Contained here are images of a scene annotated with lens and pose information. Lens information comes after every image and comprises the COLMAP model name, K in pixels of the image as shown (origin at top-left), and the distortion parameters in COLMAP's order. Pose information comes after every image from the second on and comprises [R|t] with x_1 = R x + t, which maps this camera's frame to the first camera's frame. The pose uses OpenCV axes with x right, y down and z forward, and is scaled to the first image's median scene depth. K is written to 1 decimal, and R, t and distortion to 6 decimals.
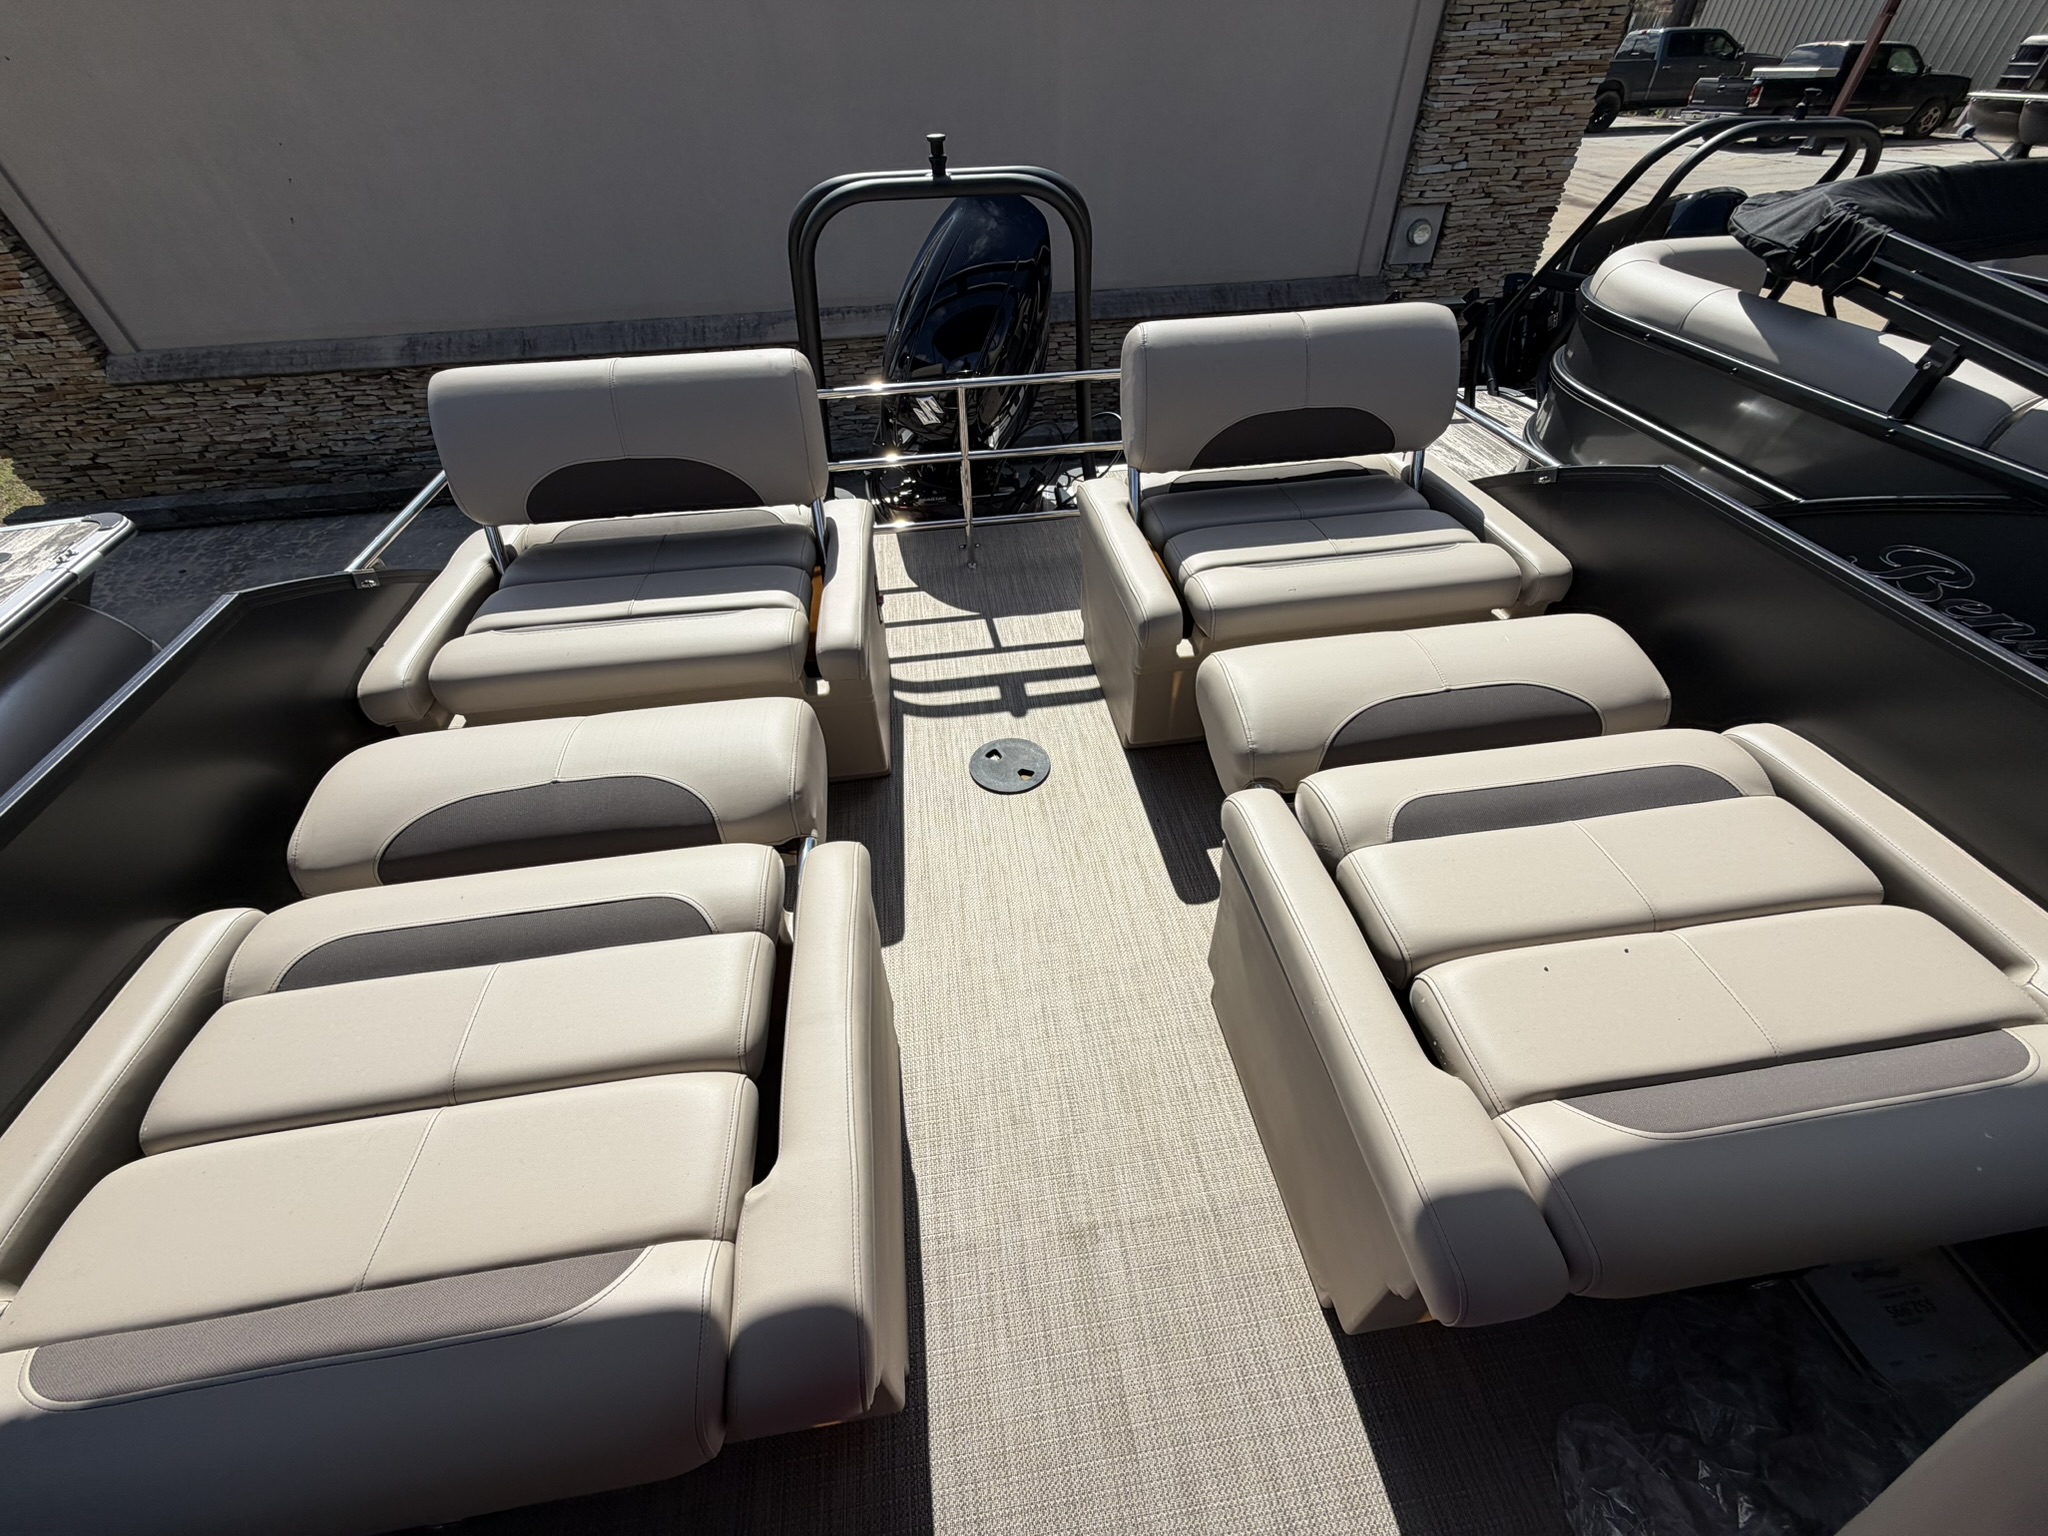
lens RADIAL K [[792.9, 0, 1028.8], [0, 792.9, 760.5], [0, 0, 1]] dist [0.001637, -0.000473]
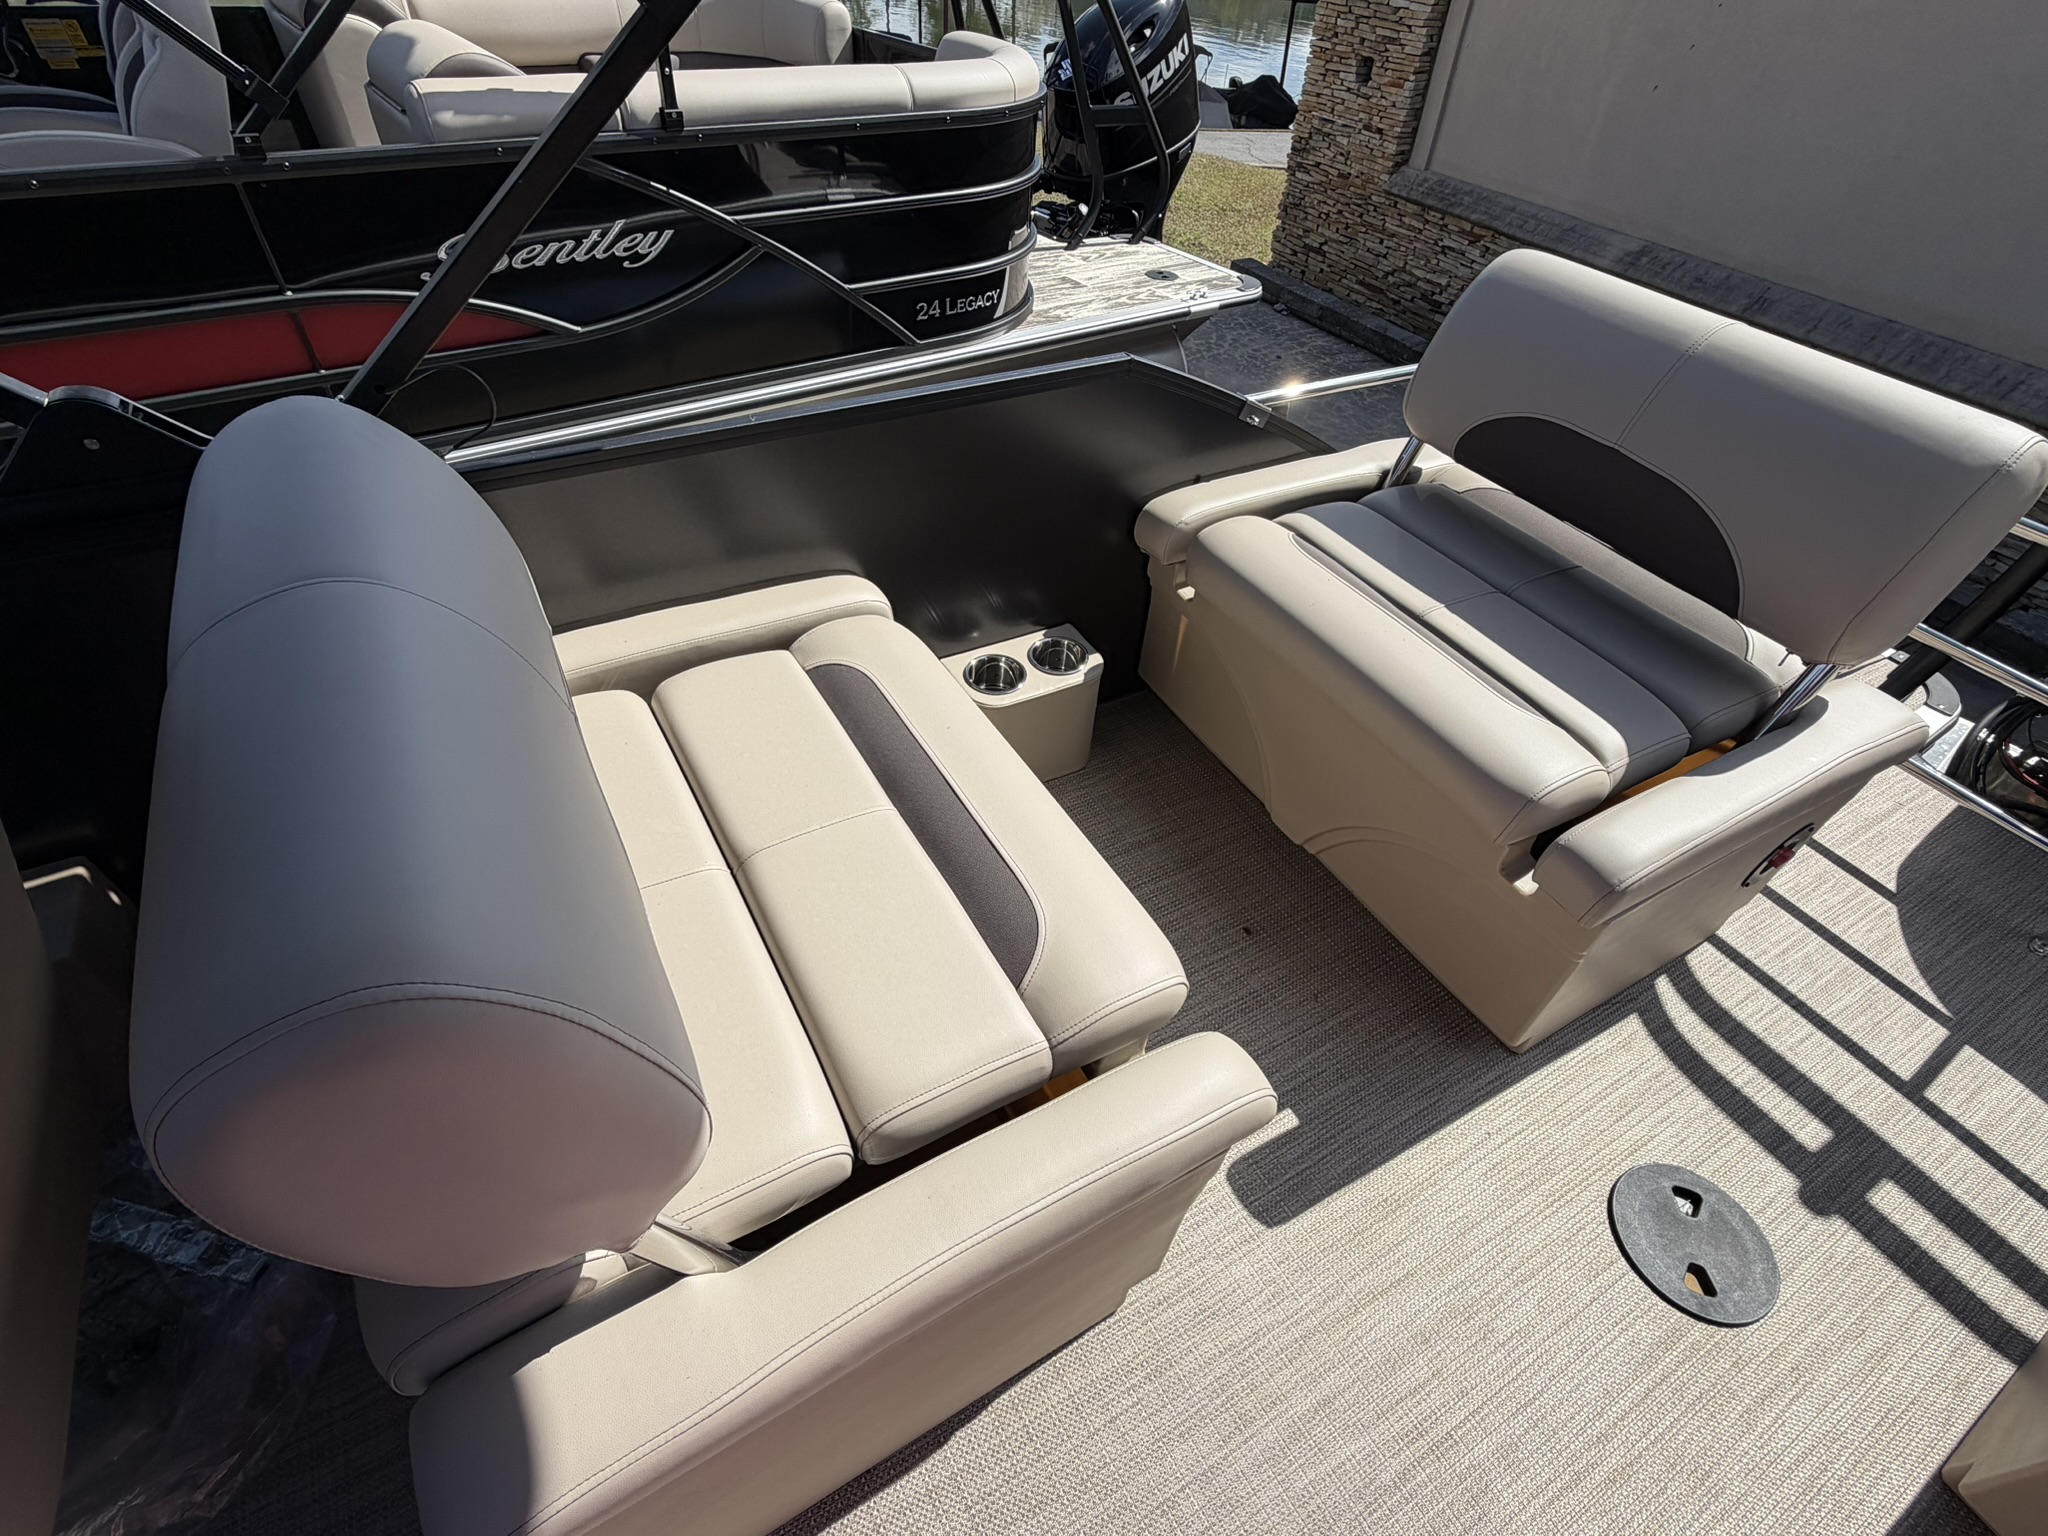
lens RADIAL K [[960.5, 0, 1031.1], [0, 960.5, 773.9], [0, 0, 1]] dist [0.000200, -0.000439]
pose [[0.367792, 0.674972, -0.639642, 0.010839], [-0.682896, 0.662930, 0.306883, -0.079152], [0.631175, 0.323940, 0.704756, 0.147306]]
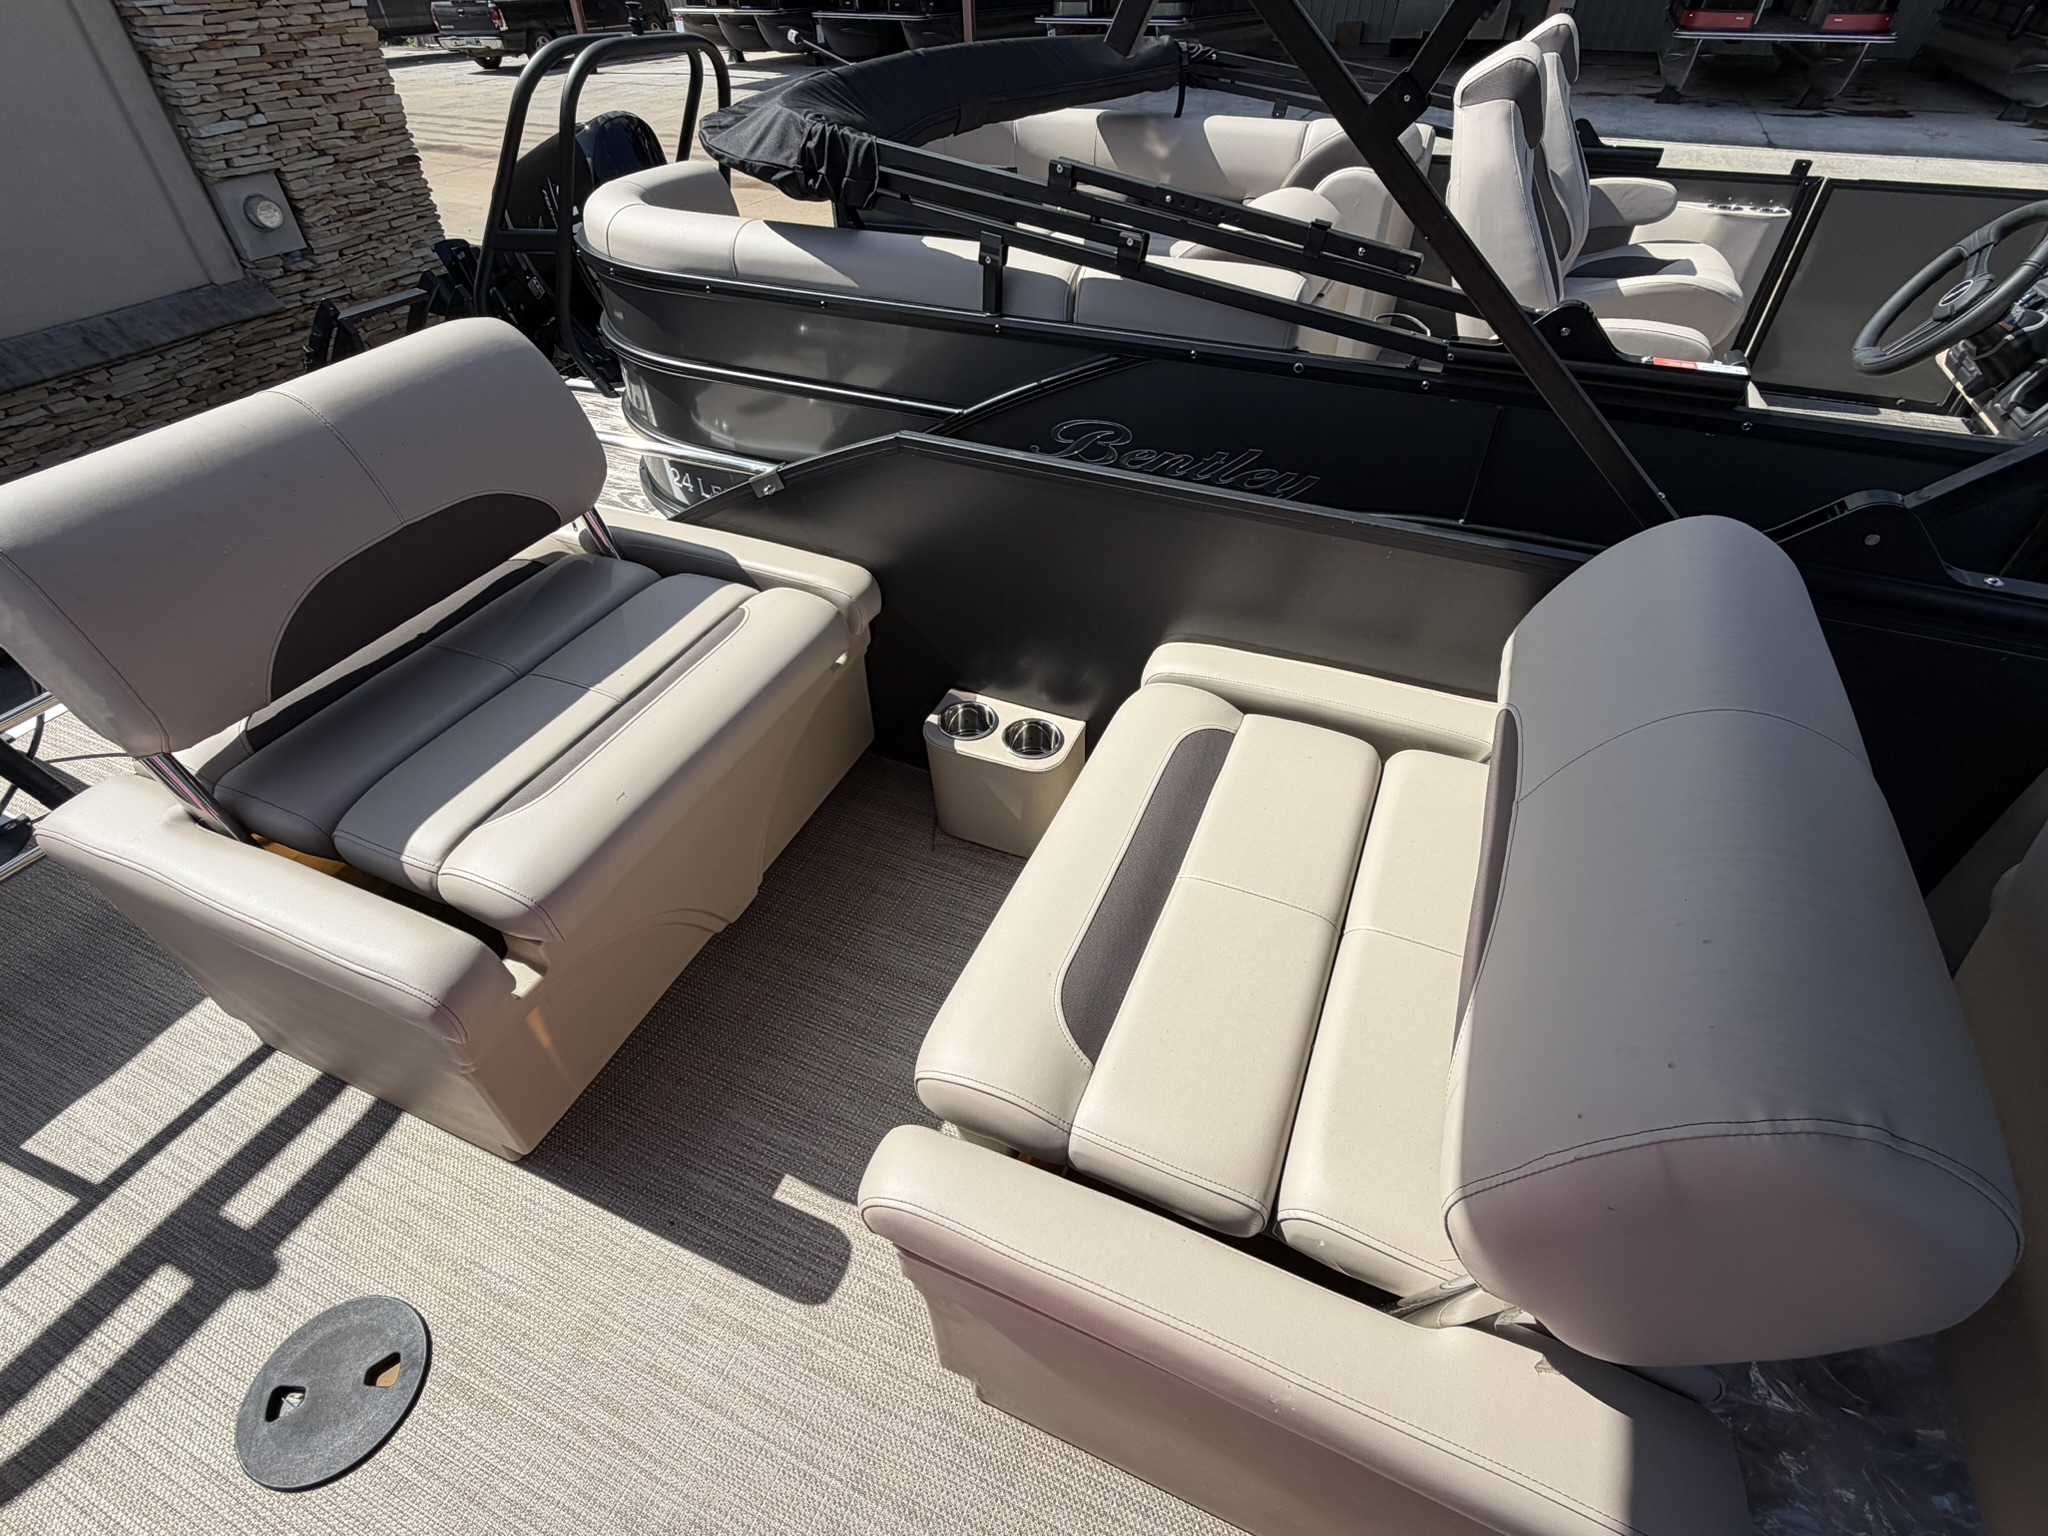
lens RADIAL K [[960.5, 0, 1031.1], [0, 960.5, 773.9], [0, 0, 1]] dist [0.000200, -0.000439]
pose [[0.520381, -0.549044, 0.654029, 0.015344], [0.571365, 0.793067, 0.211155, -0.142128], [-0.634623, 0.263808, 0.726402, 0.177593]]
